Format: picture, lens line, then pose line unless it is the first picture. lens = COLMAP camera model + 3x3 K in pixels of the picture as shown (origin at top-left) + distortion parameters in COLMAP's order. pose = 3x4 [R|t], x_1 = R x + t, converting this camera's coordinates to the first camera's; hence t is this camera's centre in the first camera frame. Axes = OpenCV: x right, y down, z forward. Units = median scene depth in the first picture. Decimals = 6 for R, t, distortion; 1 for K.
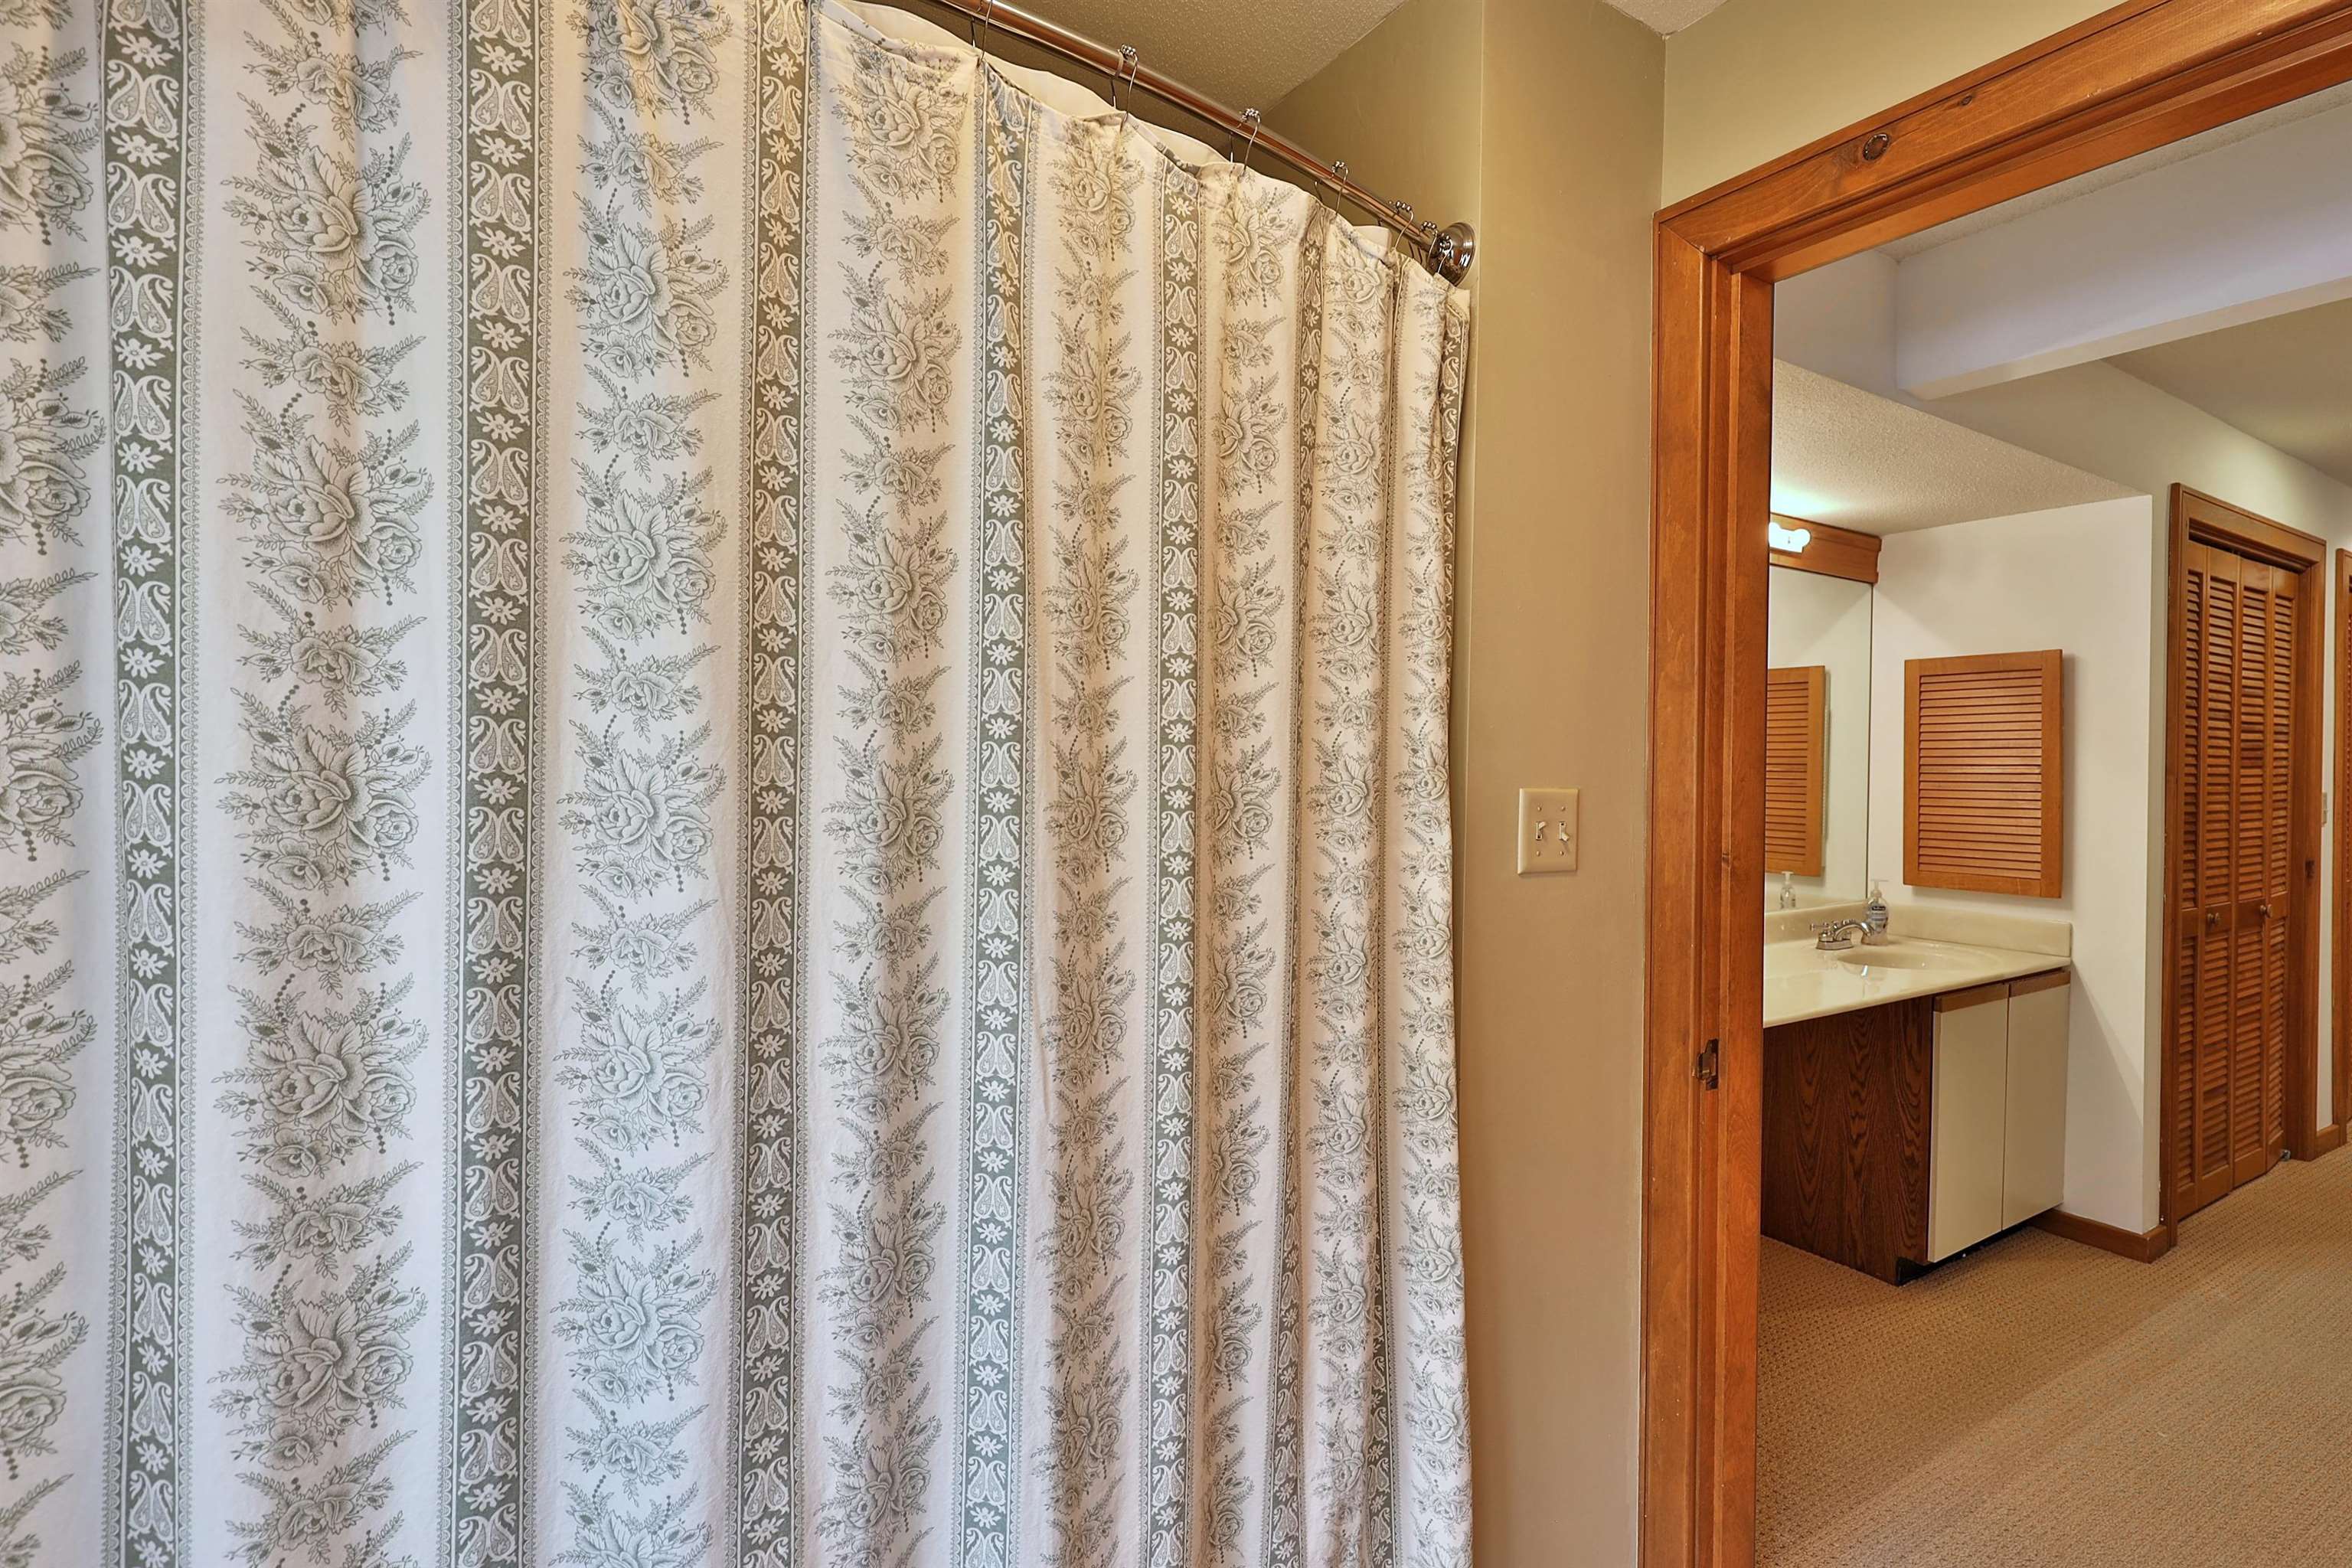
lens RADIAL K [[1124.1, 0, 1181.4], [0, 1124.1, 781.3], [0, 0, 1]] dist [0.003222, -0.001025]
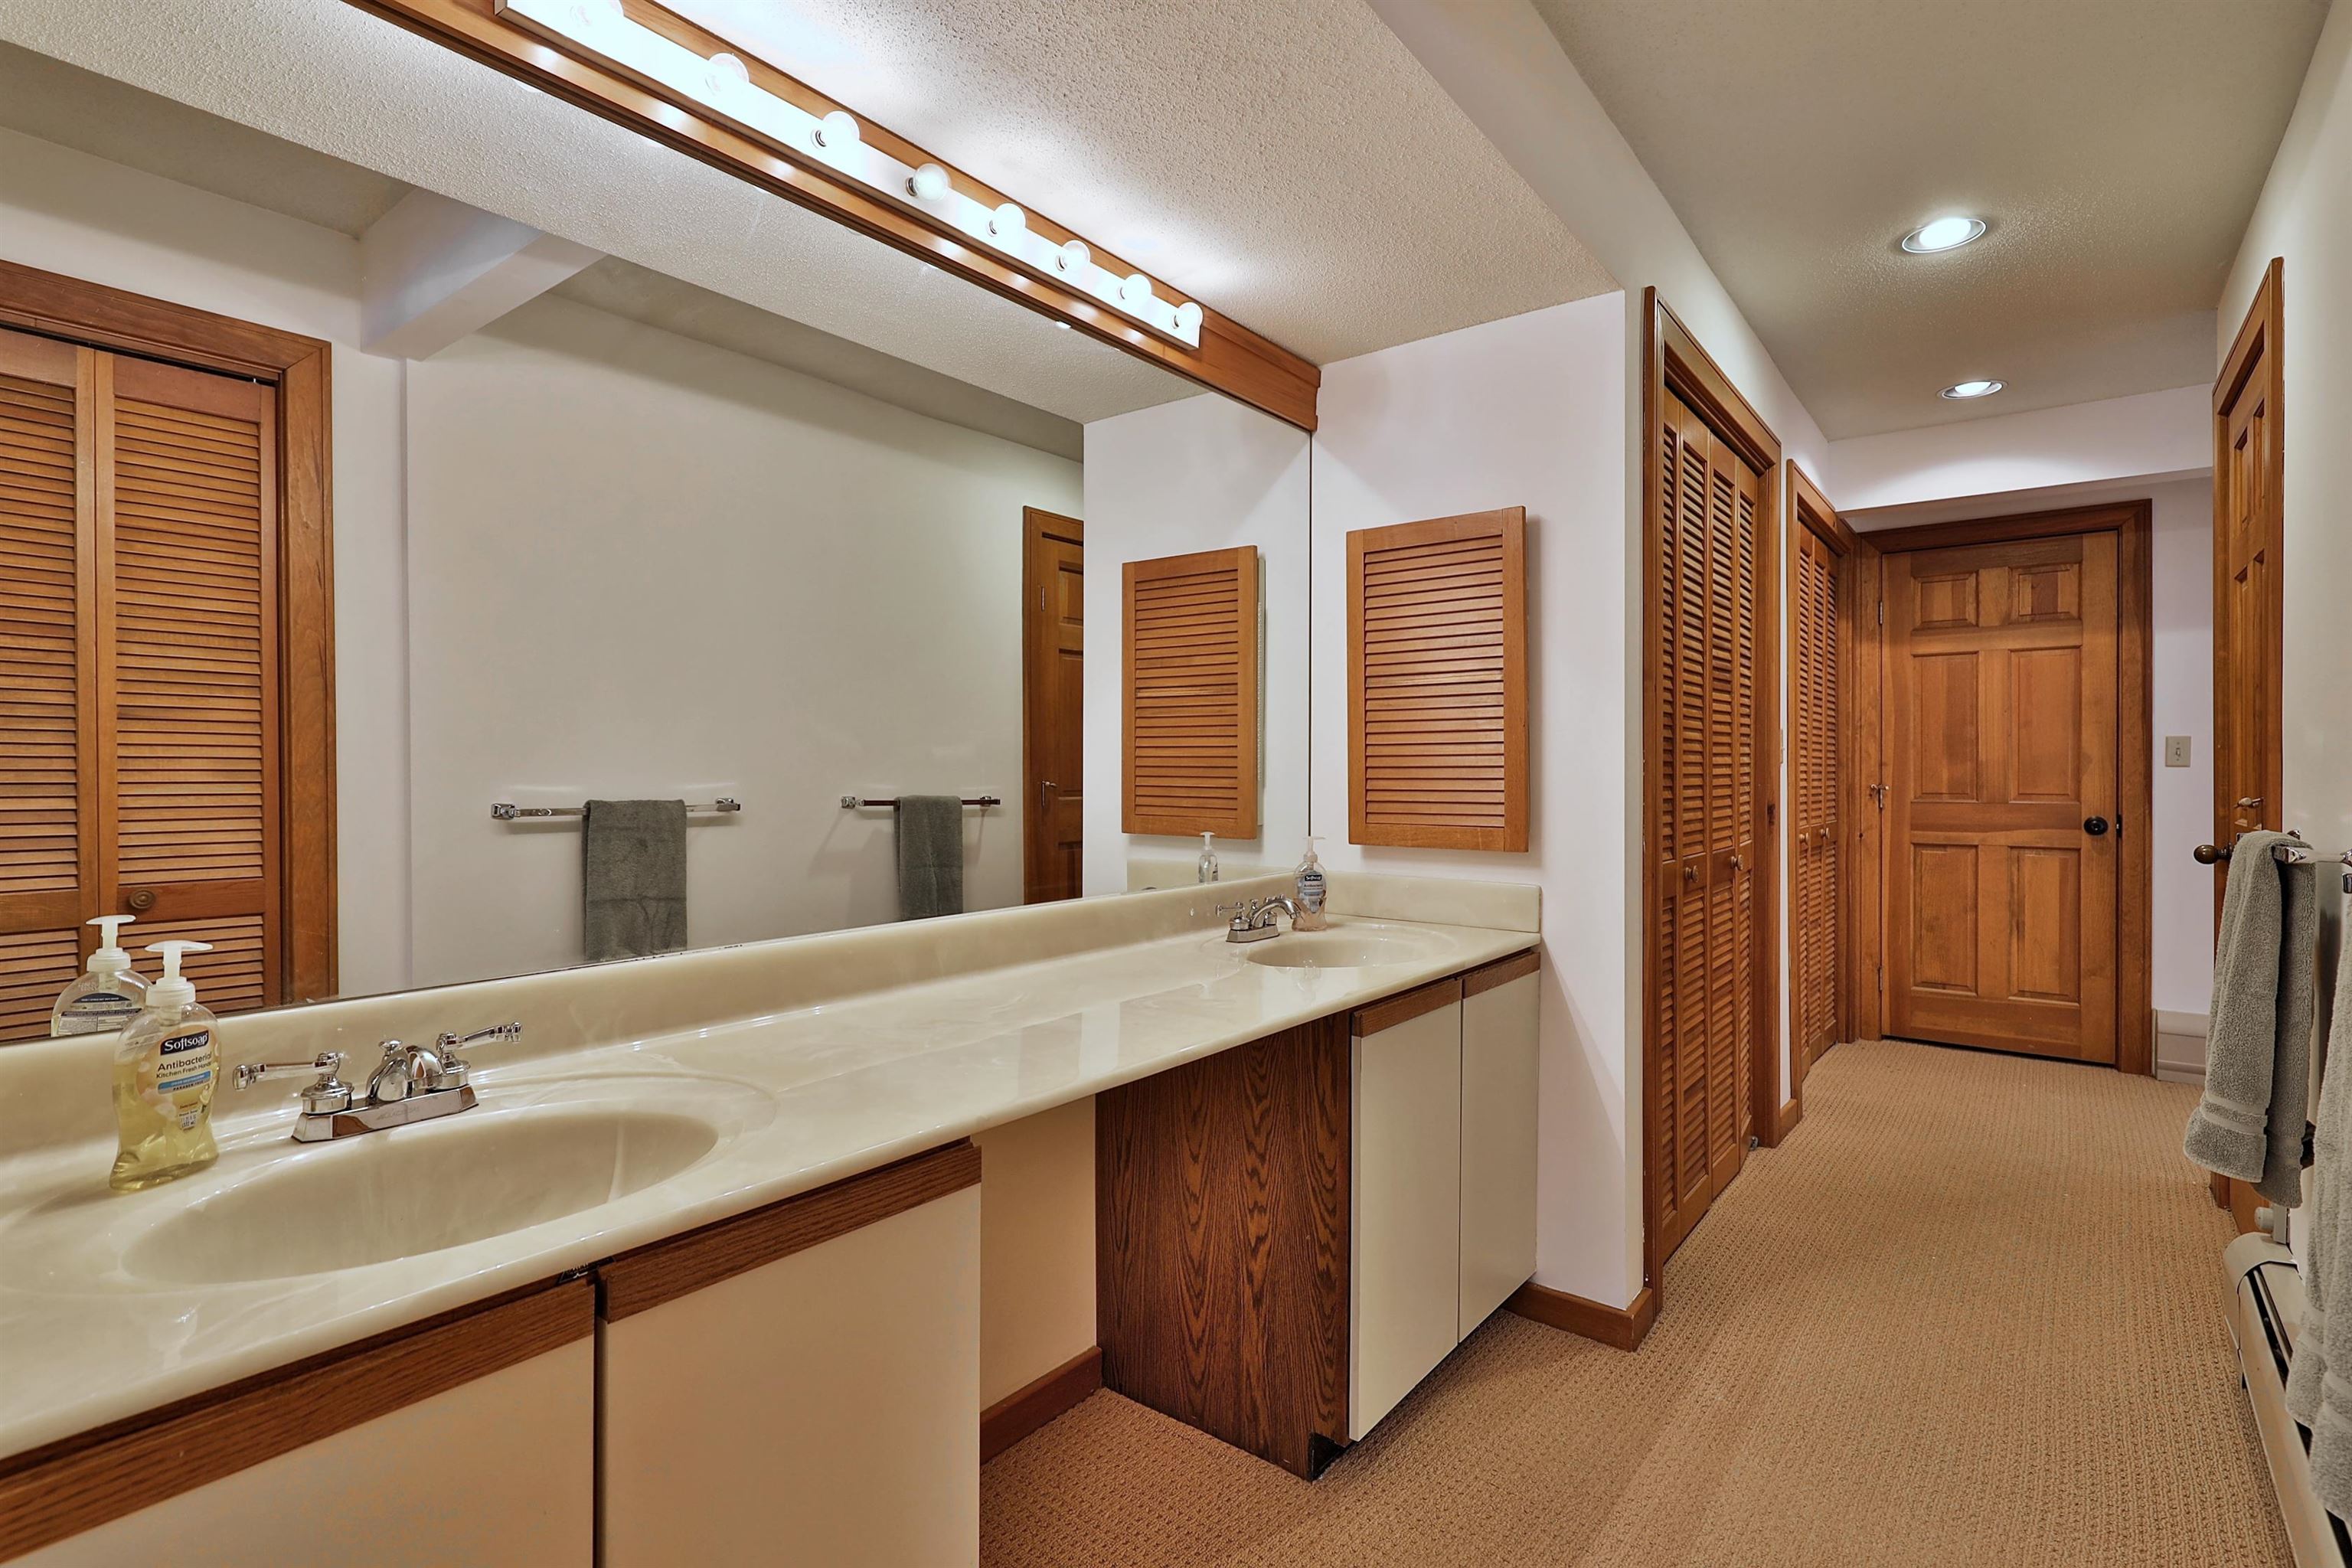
lens RADIAL K [[1134.4, 0, 1176.0], [0, 1134.4, 784.0], [0, 0, 1]] dist [0.010734, -0.001607]
pose [[0.941936, -0.014242, 0.335491, 0.316347], [0.013747, 0.999898, 0.003850, 0.052856], [-0.335511, 0.000986, 0.942036, 0.379195]]
